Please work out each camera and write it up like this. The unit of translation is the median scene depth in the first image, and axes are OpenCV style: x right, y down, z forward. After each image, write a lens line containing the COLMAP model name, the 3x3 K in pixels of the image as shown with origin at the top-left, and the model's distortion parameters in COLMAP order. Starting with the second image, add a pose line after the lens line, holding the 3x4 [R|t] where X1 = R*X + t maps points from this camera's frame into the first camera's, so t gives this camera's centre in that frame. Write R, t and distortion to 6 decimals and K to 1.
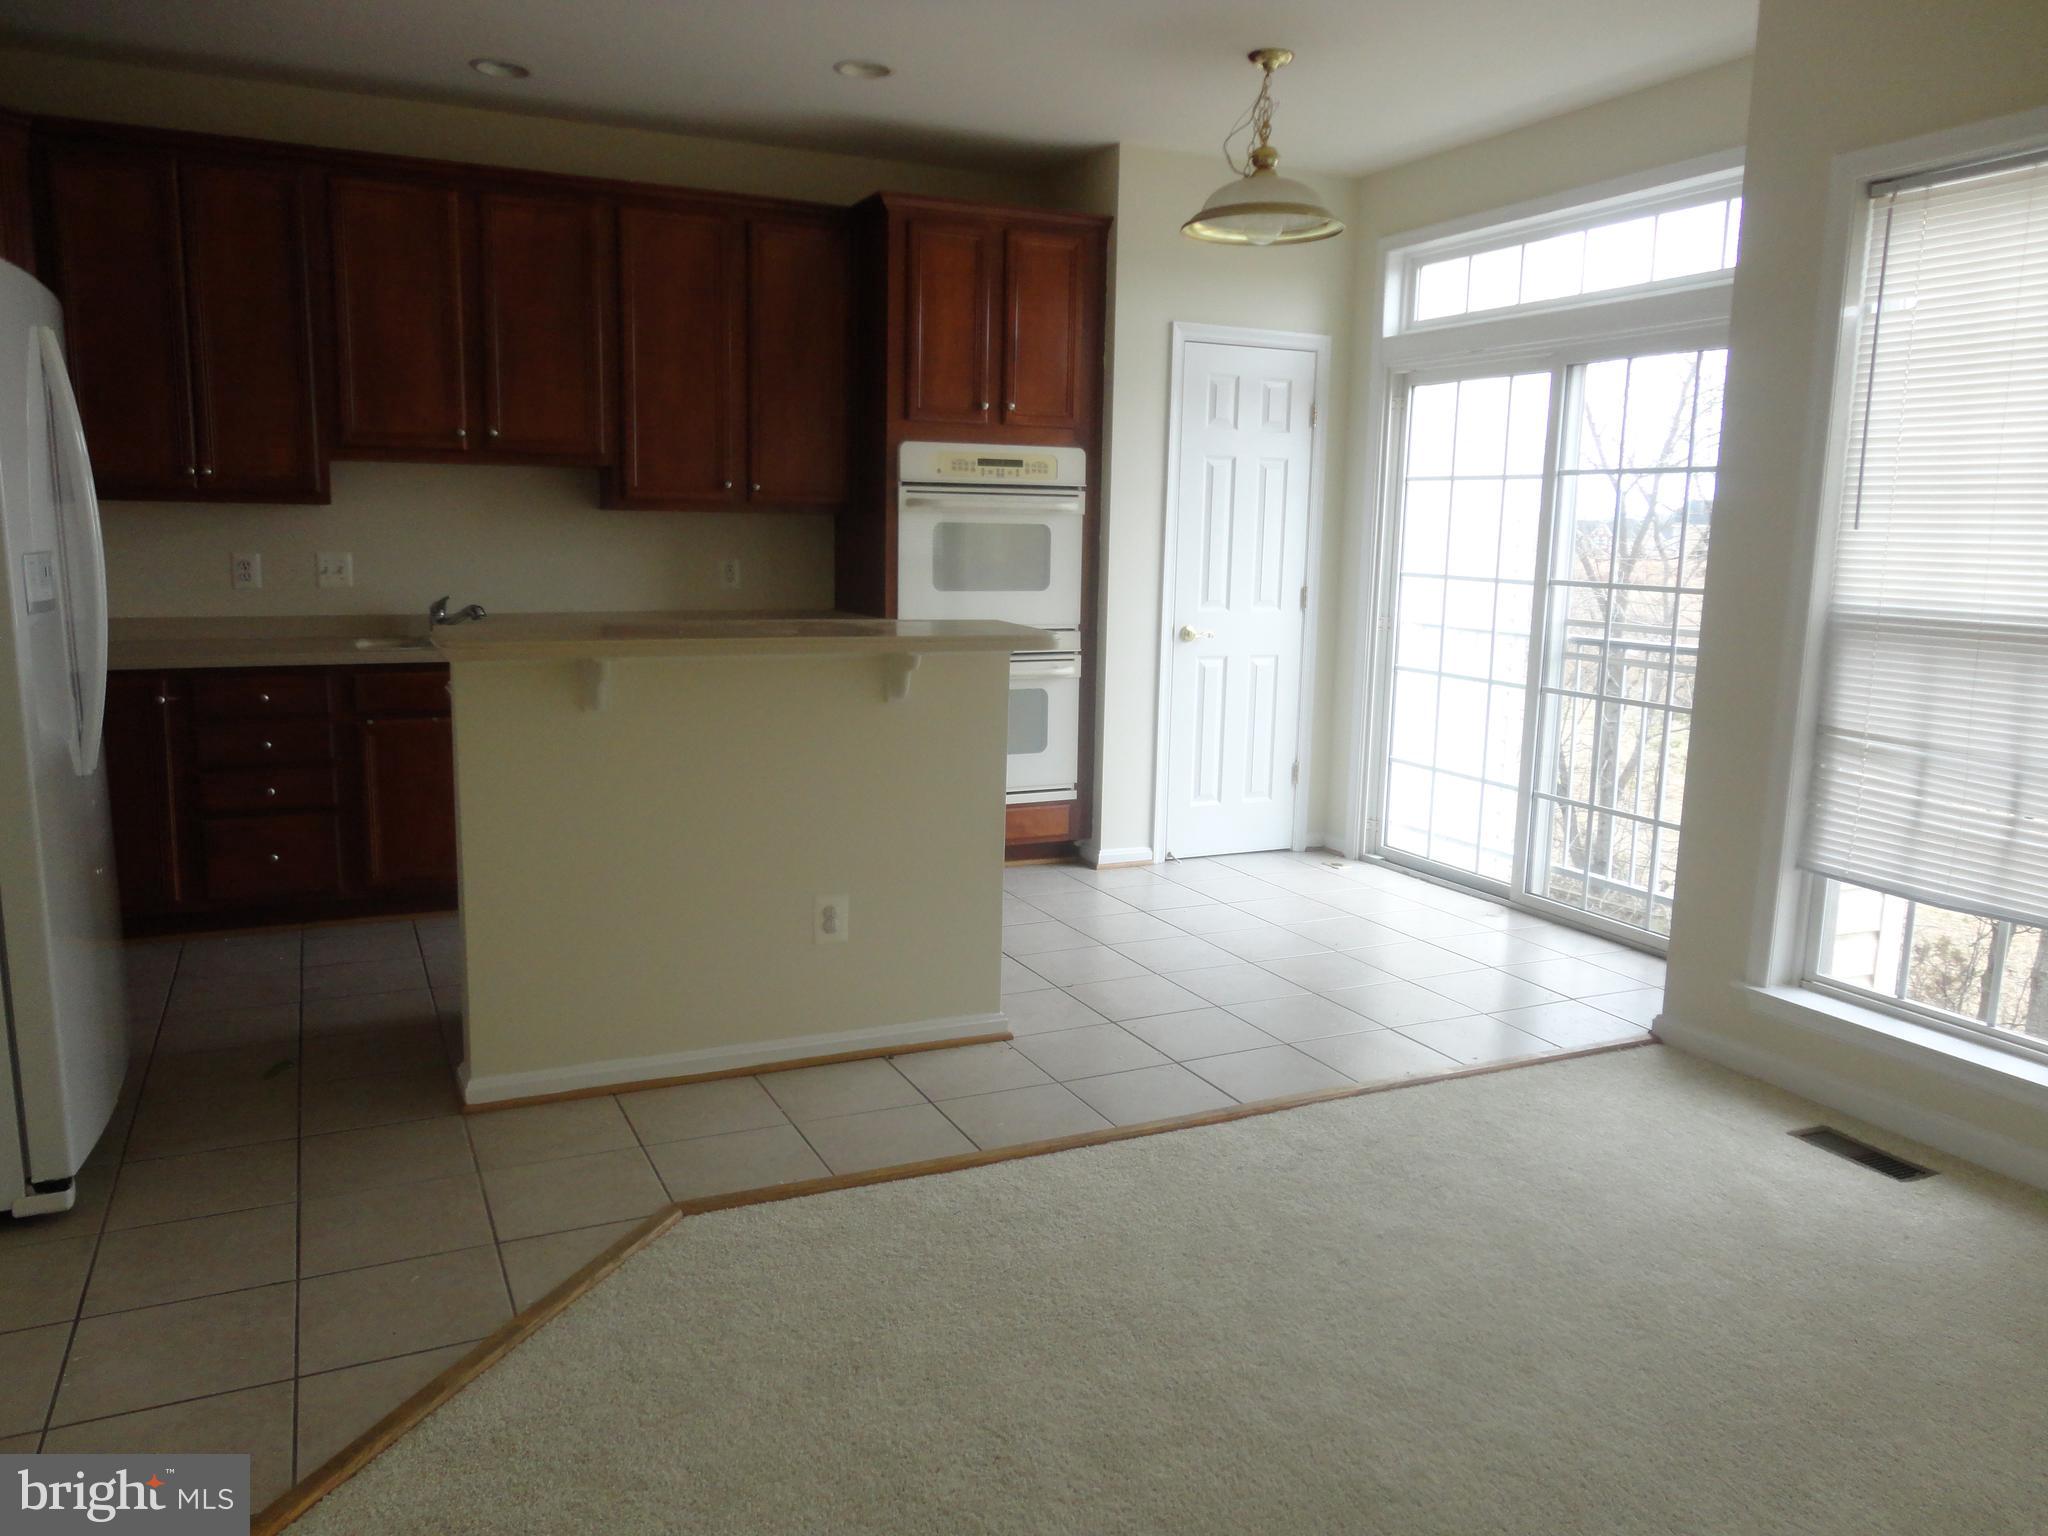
lens RADIAL K [[1499.9, 0, 1029.2], [0, 1499.9, 769.1], [0, 0, 1]] dist [-0.021213, 0.016265]
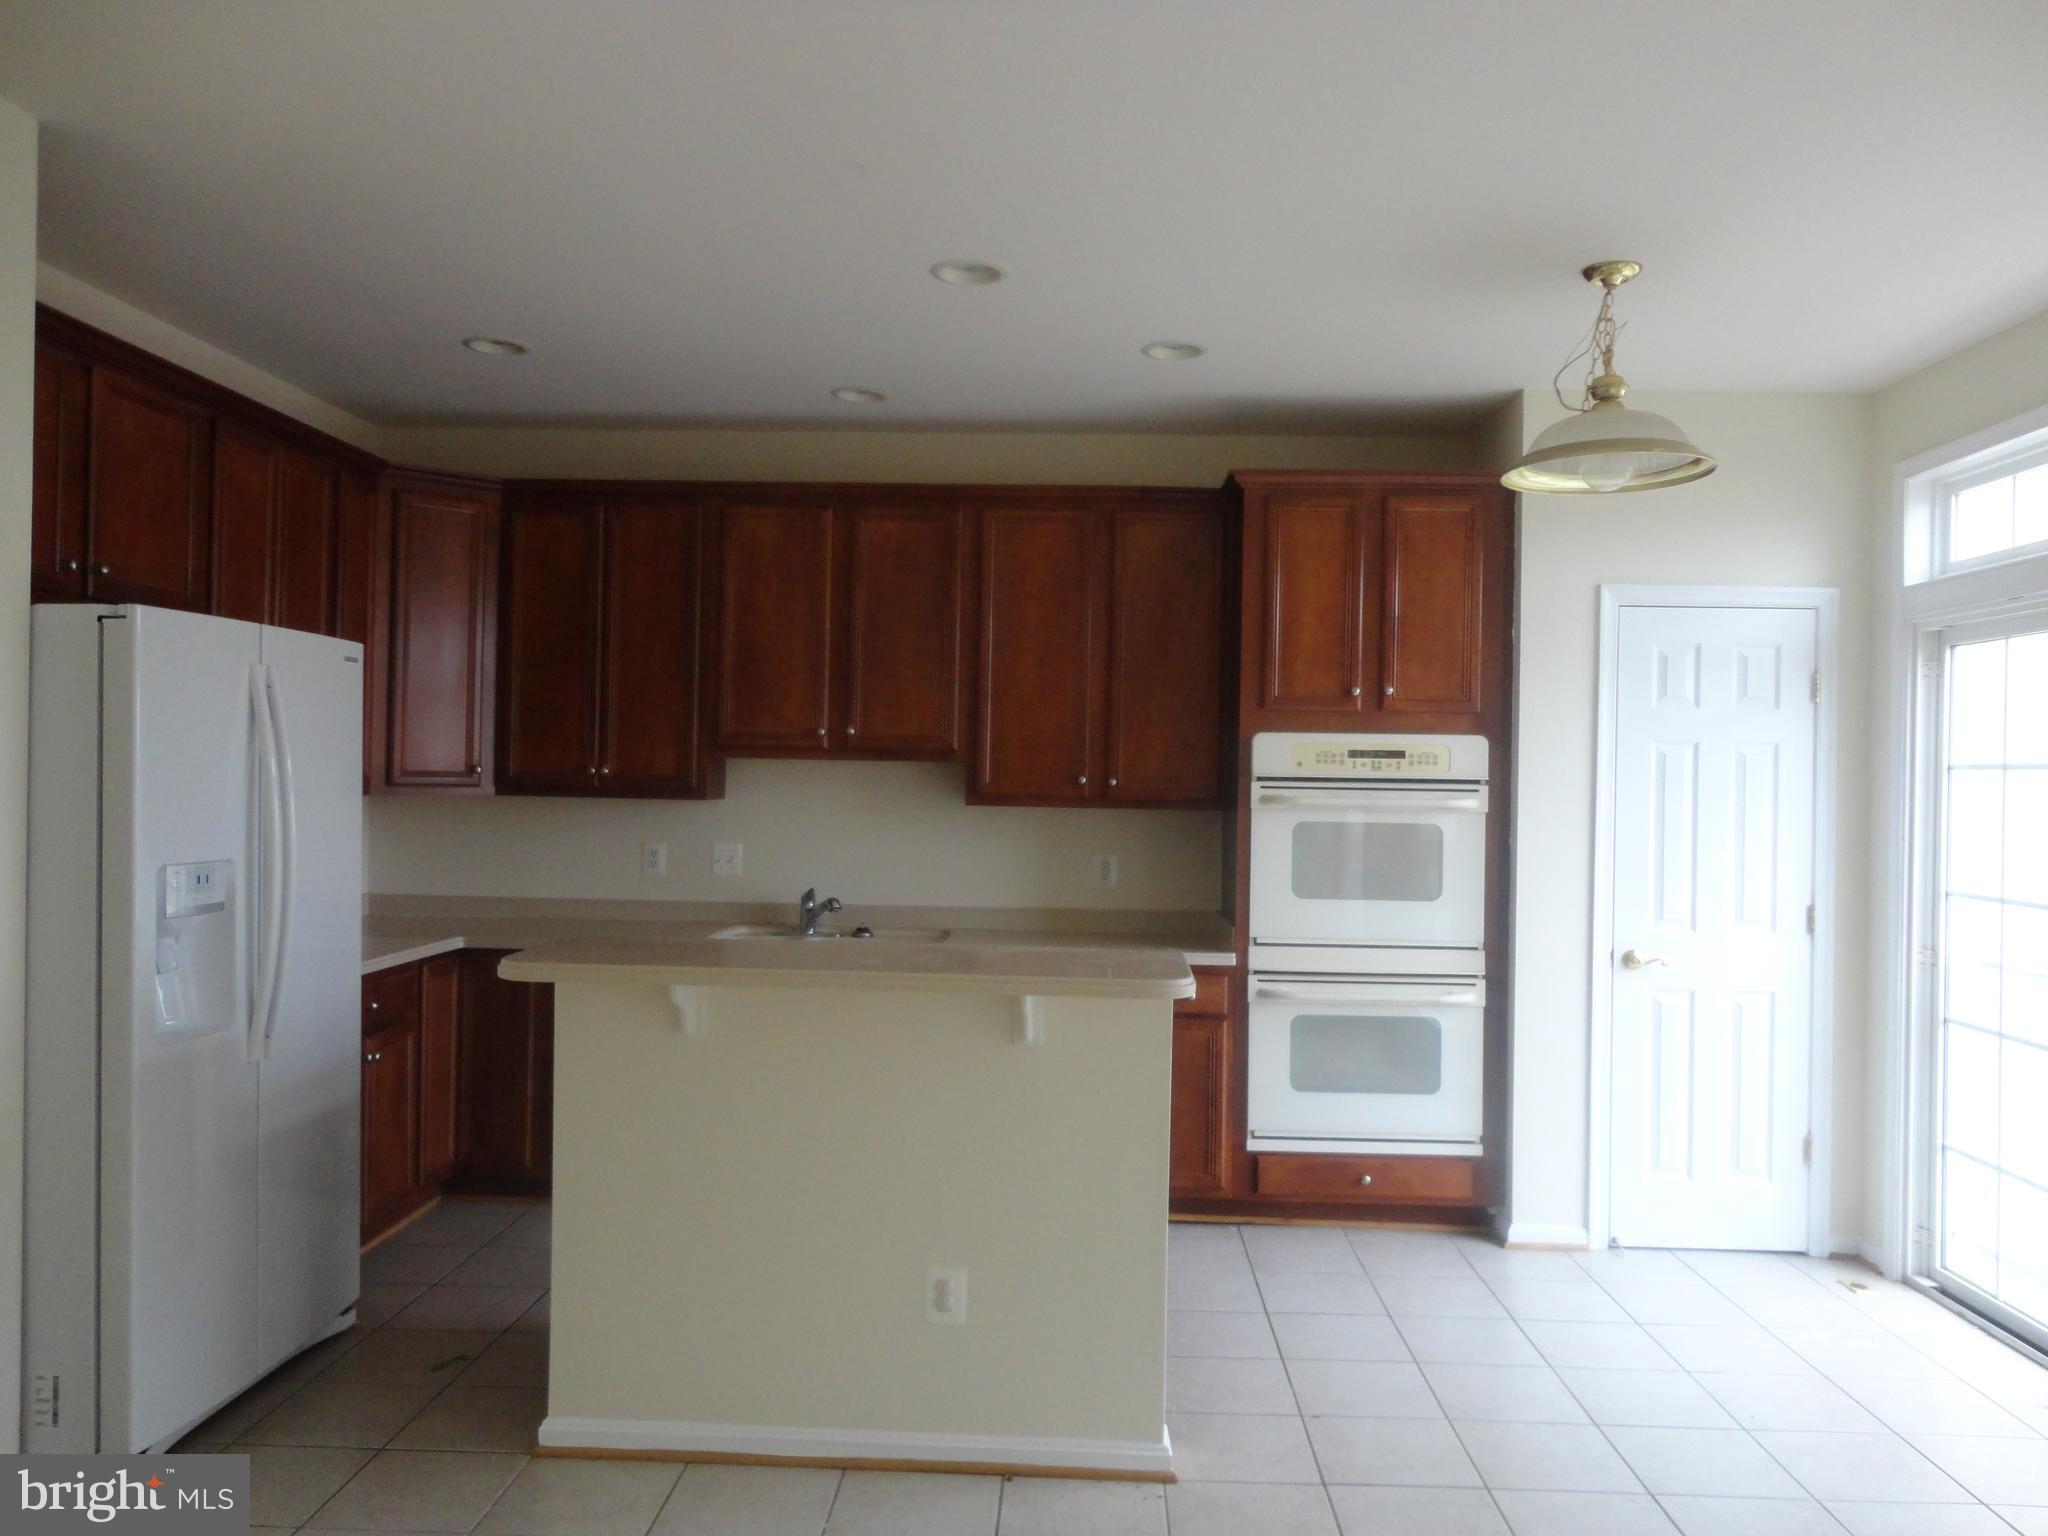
lens RADIAL K [[1499.9, 0, 1022.5], [0, 1499.9, 767.3], [0, 0, 1]] dist [-0.021213, 0.016265]
pose [[0.884919, -0.005051, -0.465717, 0.209096], [-0.077168, 0.984530, -0.157308, -0.044968], [0.459307, 0.175143, 0.870840, 0.152013]]
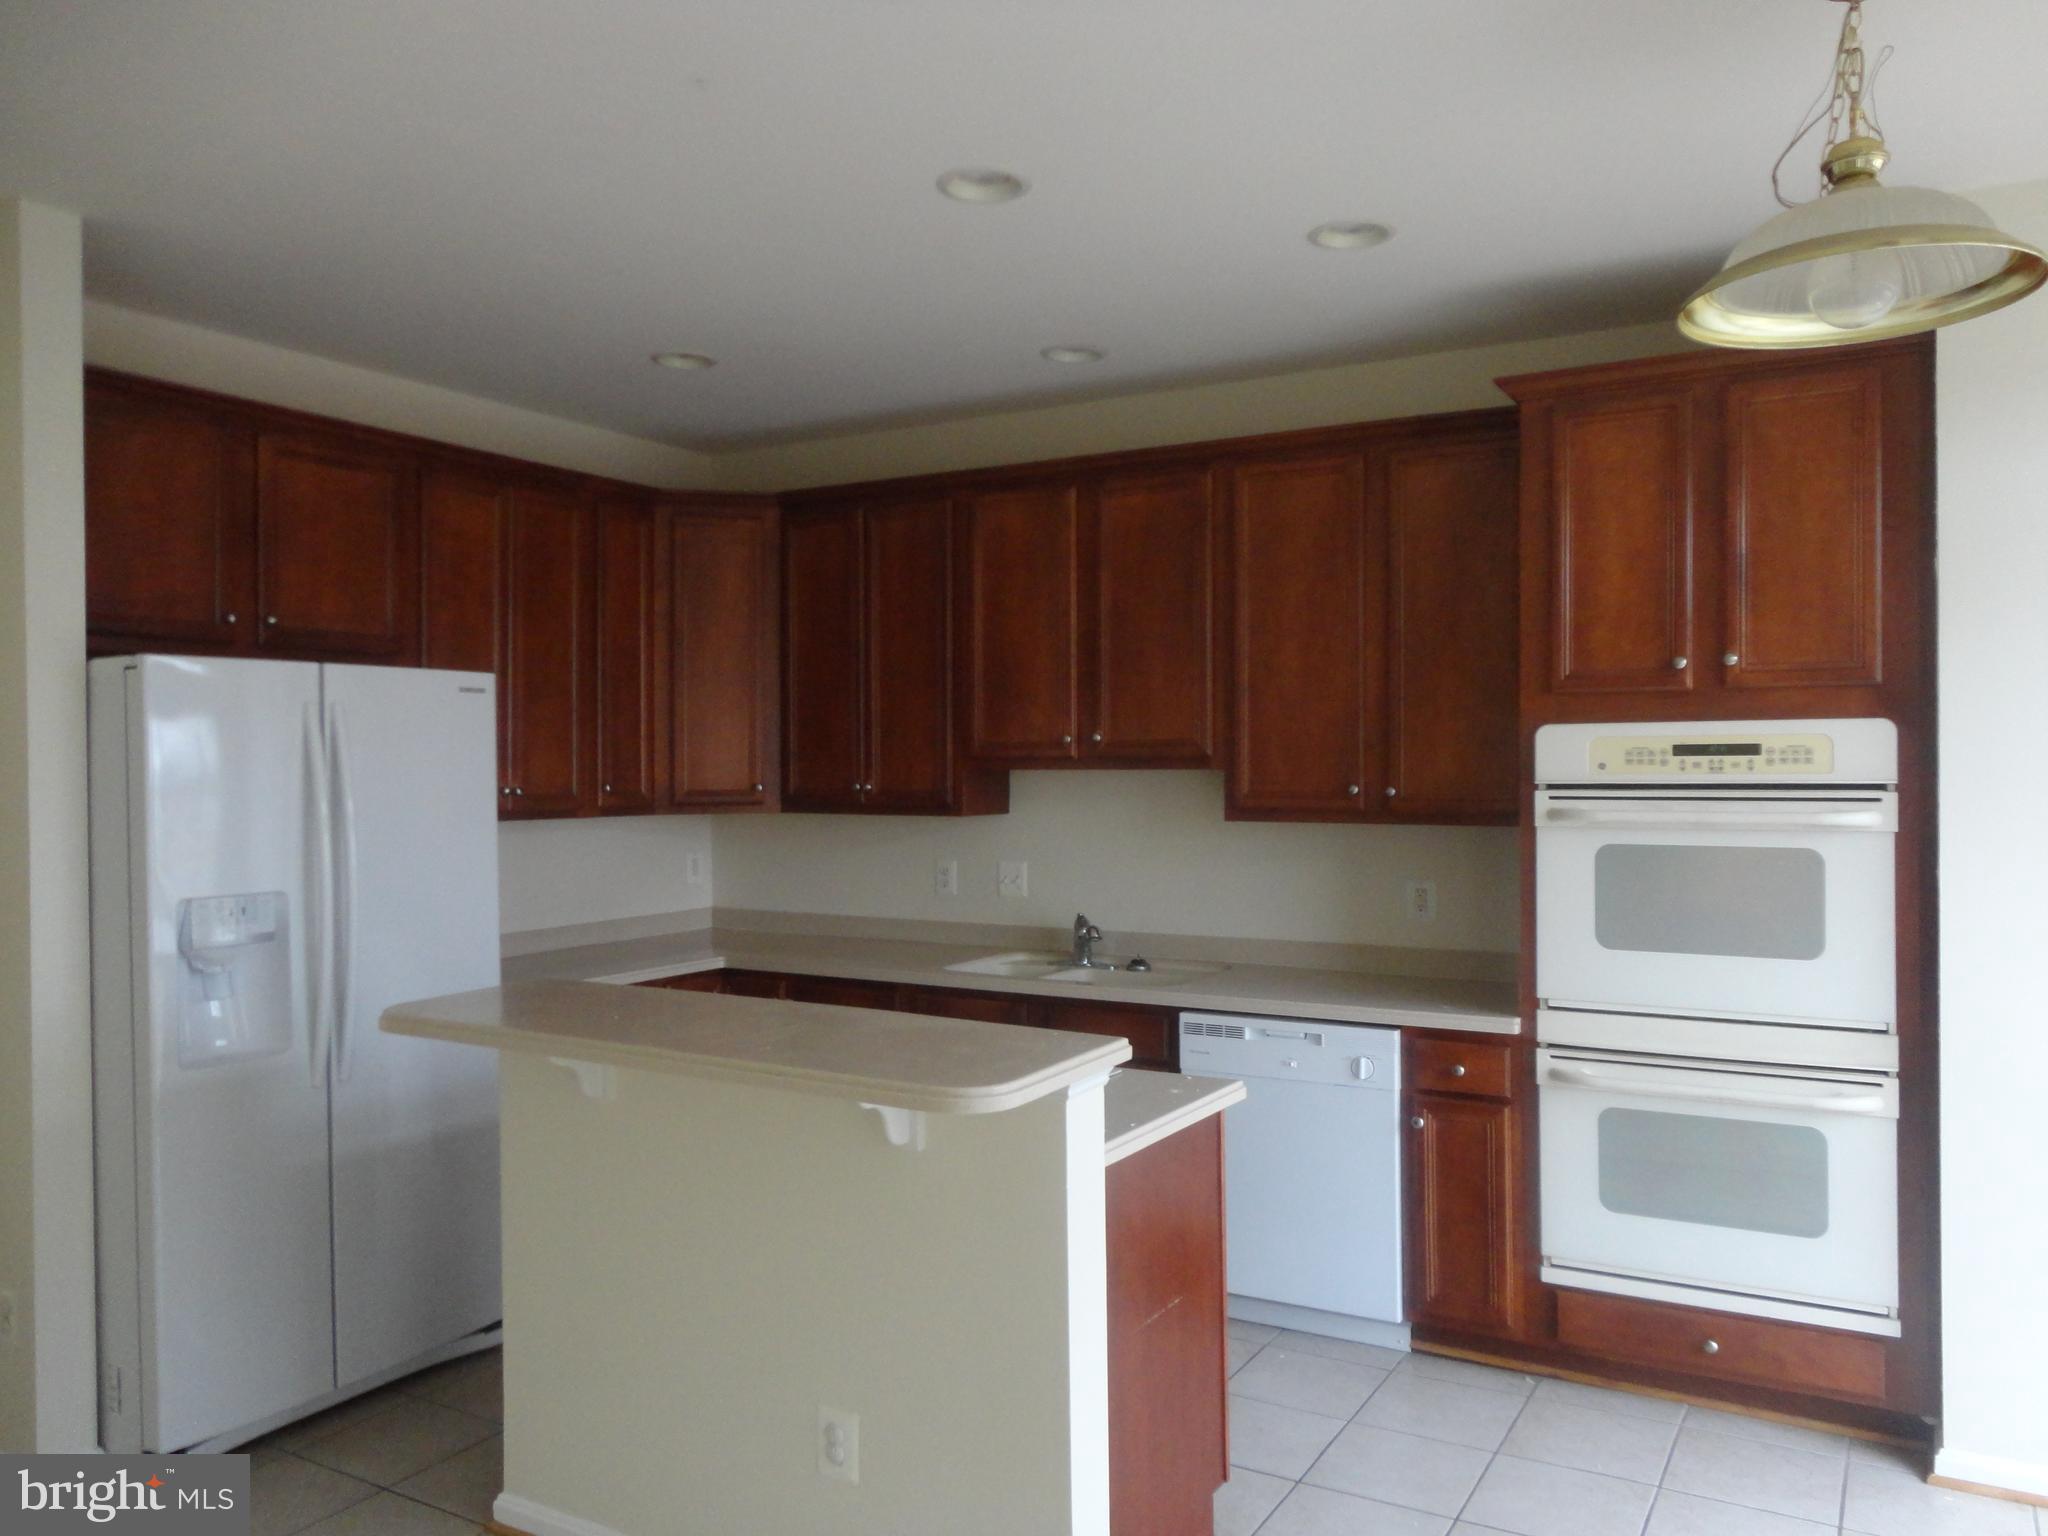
lens RADIAL K [[1499.9, 0, 1020.7], [0, 1499.9, 766.6], [0, 0, 1]] dist [-0.021213, 0.016265]
pose [[0.560723, -0.018861, -0.827789, 0.338953], [-0.118751, 0.987573, -0.102941, -0.102186], [0.819444, 0.156022, 0.551515, 0.435118]]
